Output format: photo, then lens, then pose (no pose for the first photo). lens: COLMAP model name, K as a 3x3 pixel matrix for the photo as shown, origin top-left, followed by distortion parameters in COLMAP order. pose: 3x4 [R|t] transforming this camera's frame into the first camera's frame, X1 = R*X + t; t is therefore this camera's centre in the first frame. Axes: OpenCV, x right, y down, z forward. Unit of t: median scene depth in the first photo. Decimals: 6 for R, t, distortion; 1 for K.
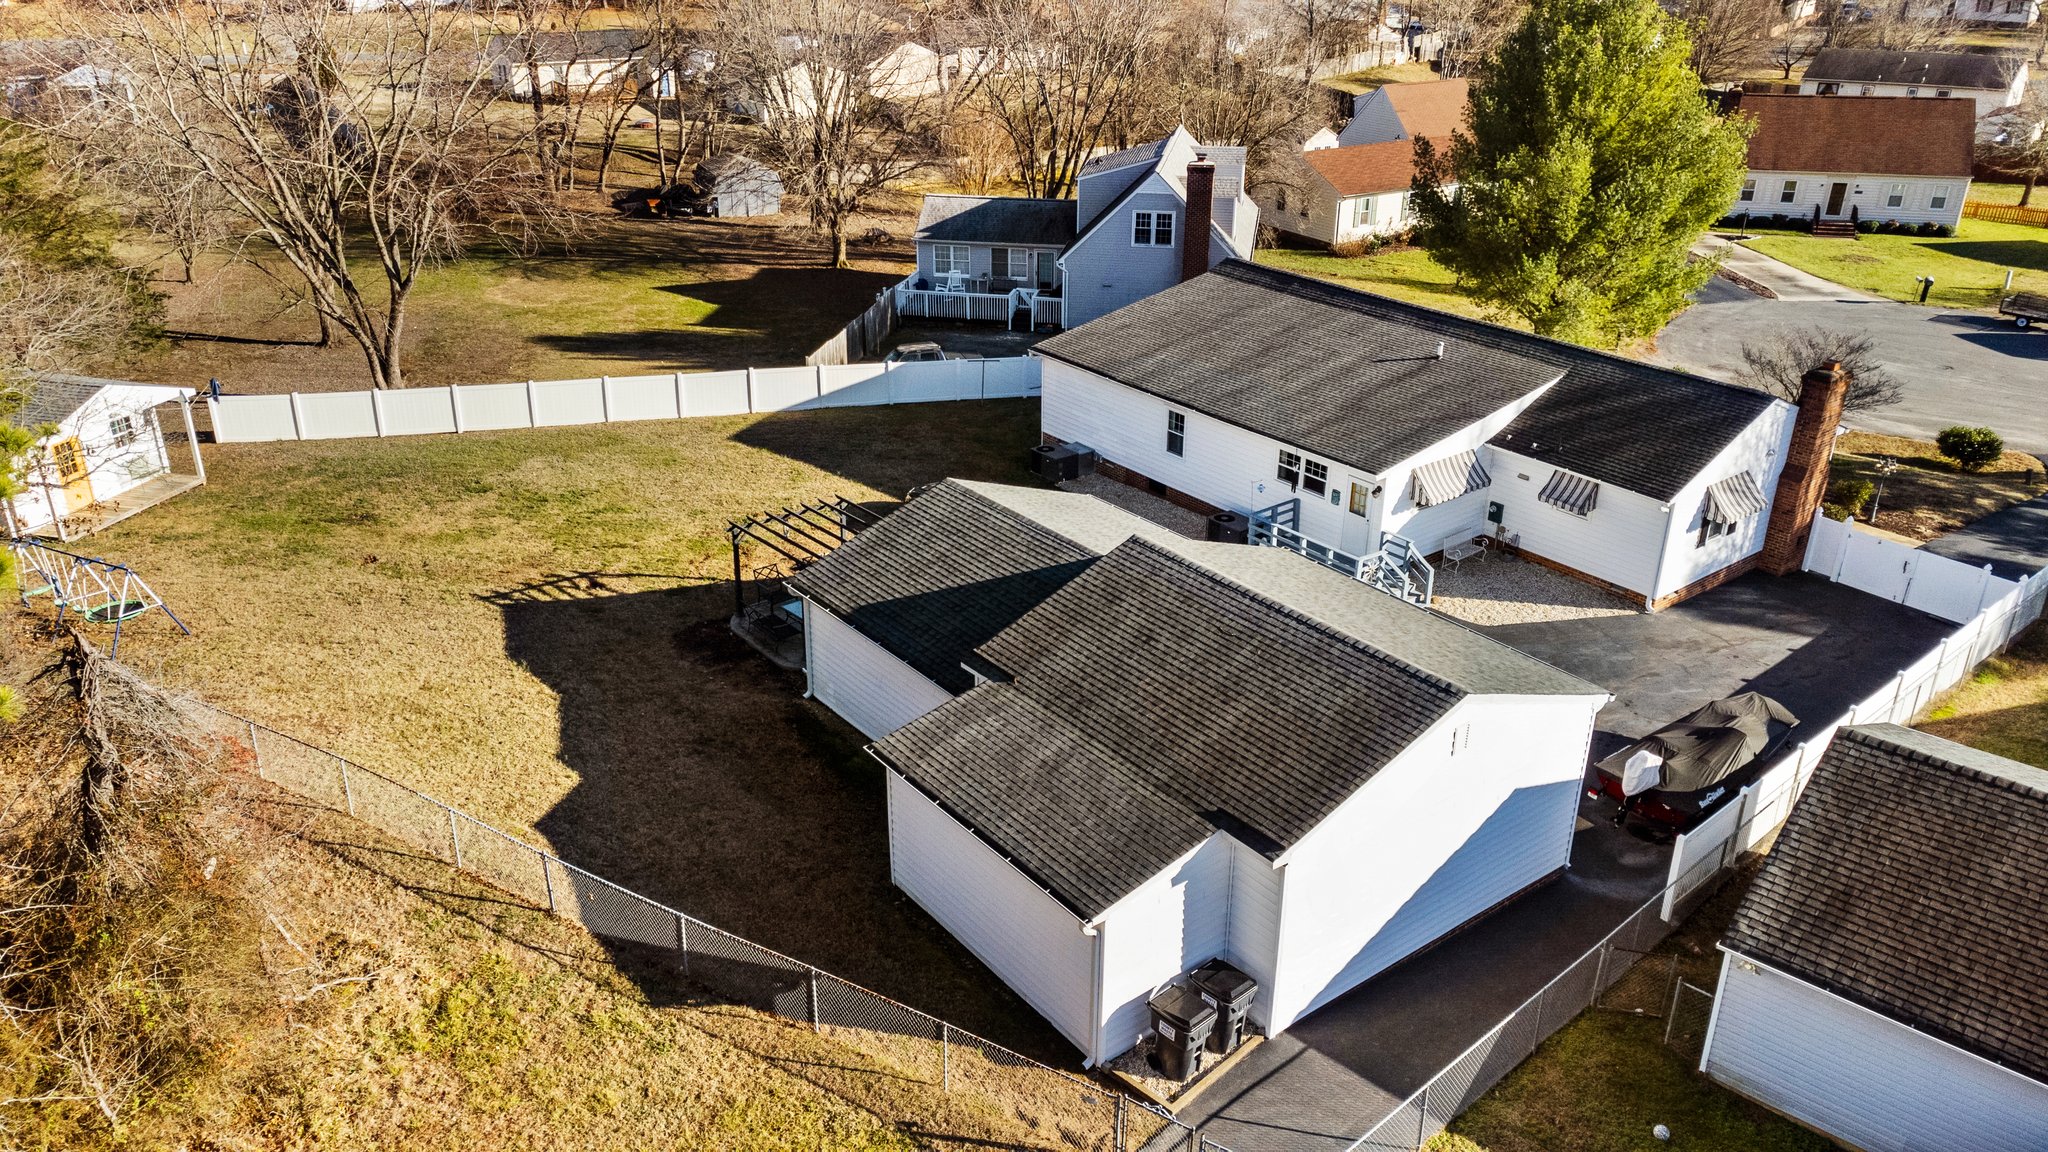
lens RADIAL K [[1527.8, 0, 1015.0], [0, 1527.8, 576.8], [0, 0, 1]] dist [0.025280, 0.037250]
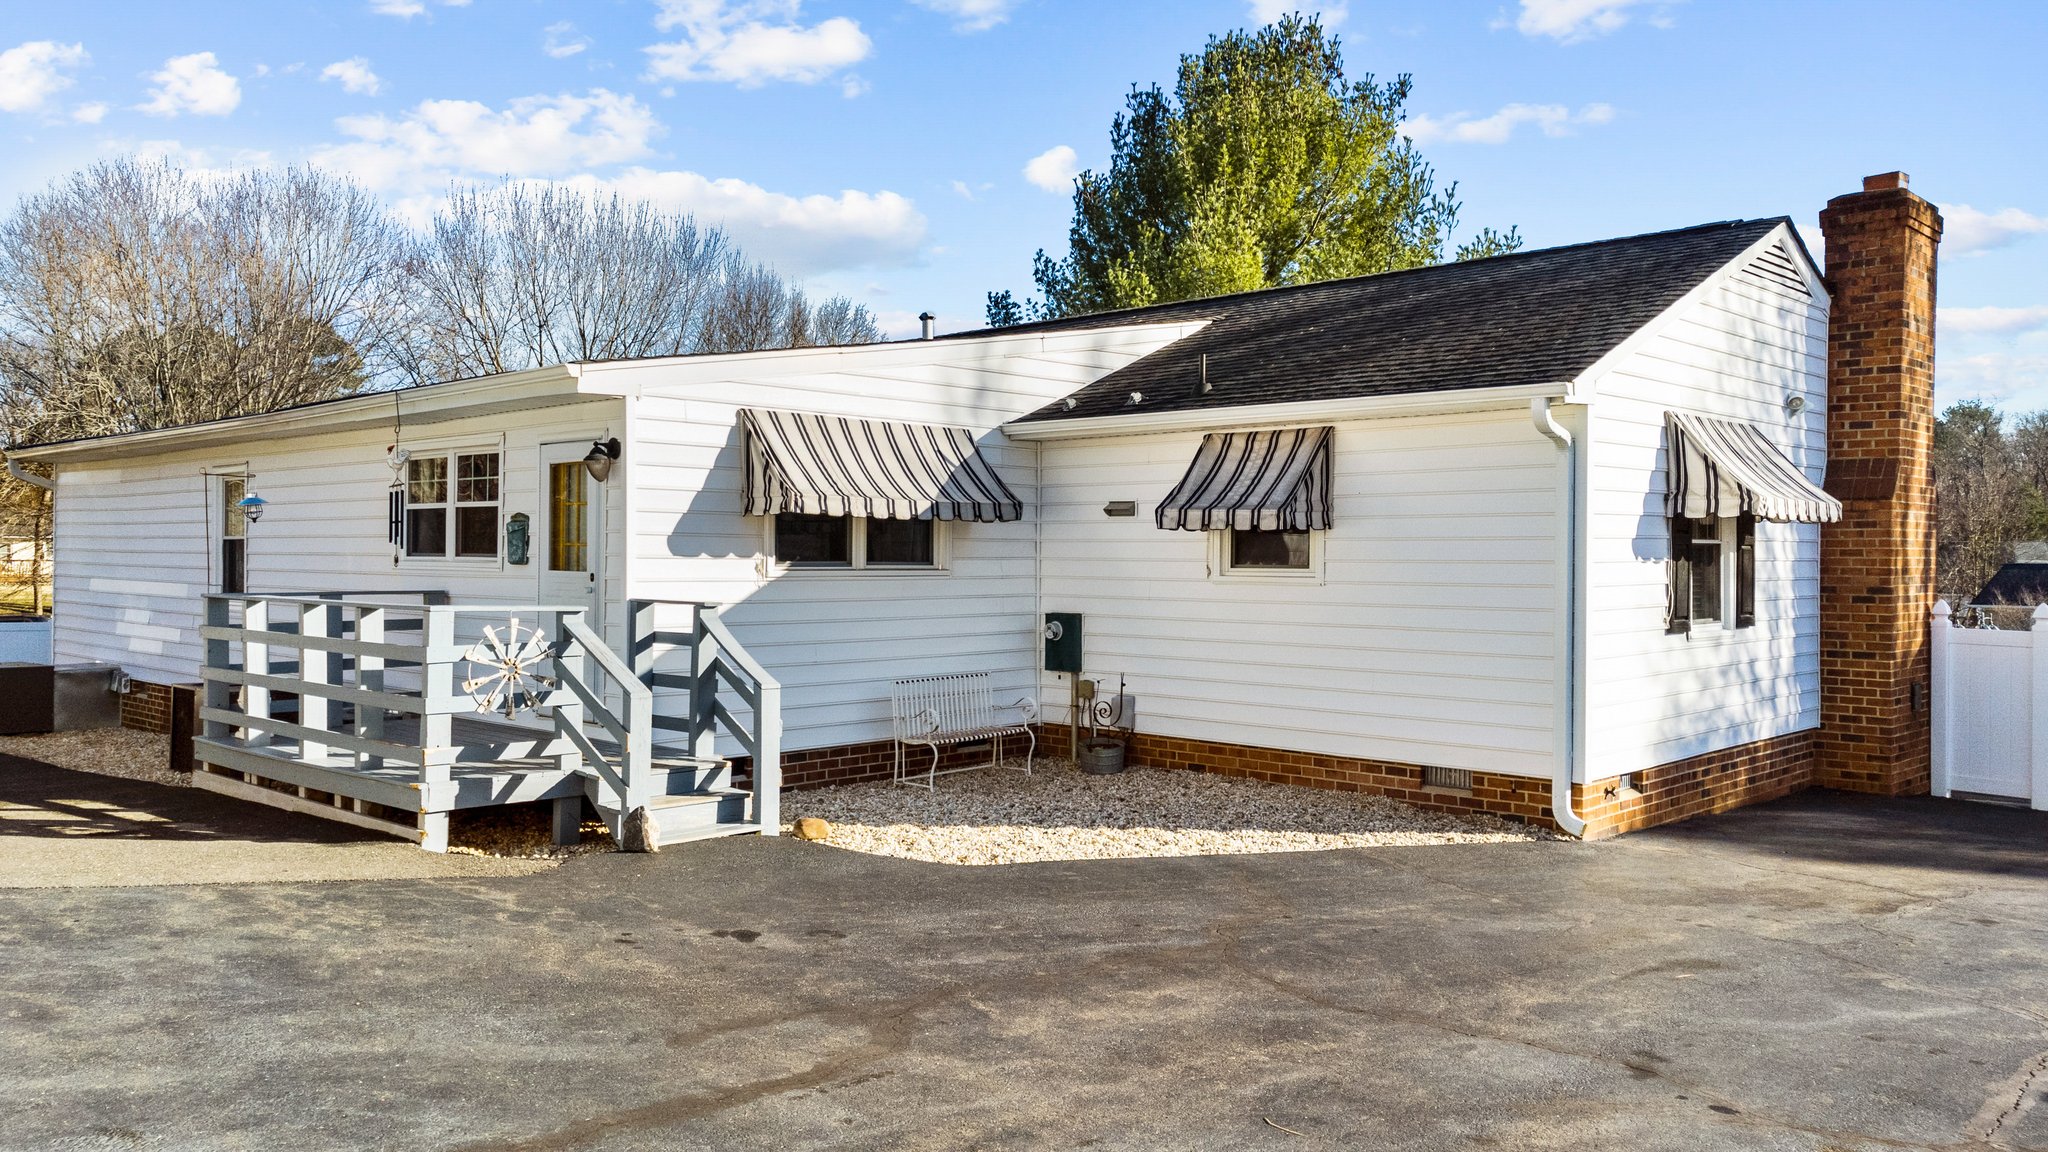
lens RADIAL K [[1527.8, 0, 1027.7], [0, 1527.8, 566.3], [0, 0, 1]] dist [0.025280, 0.037250]
pose [[0.987897, 0.008471, 0.154881, 0.257951], [0.055898, 0.911974, -0.406421, 0.080716], [-0.144690, 0.410160, 0.900463, 0.702650]]
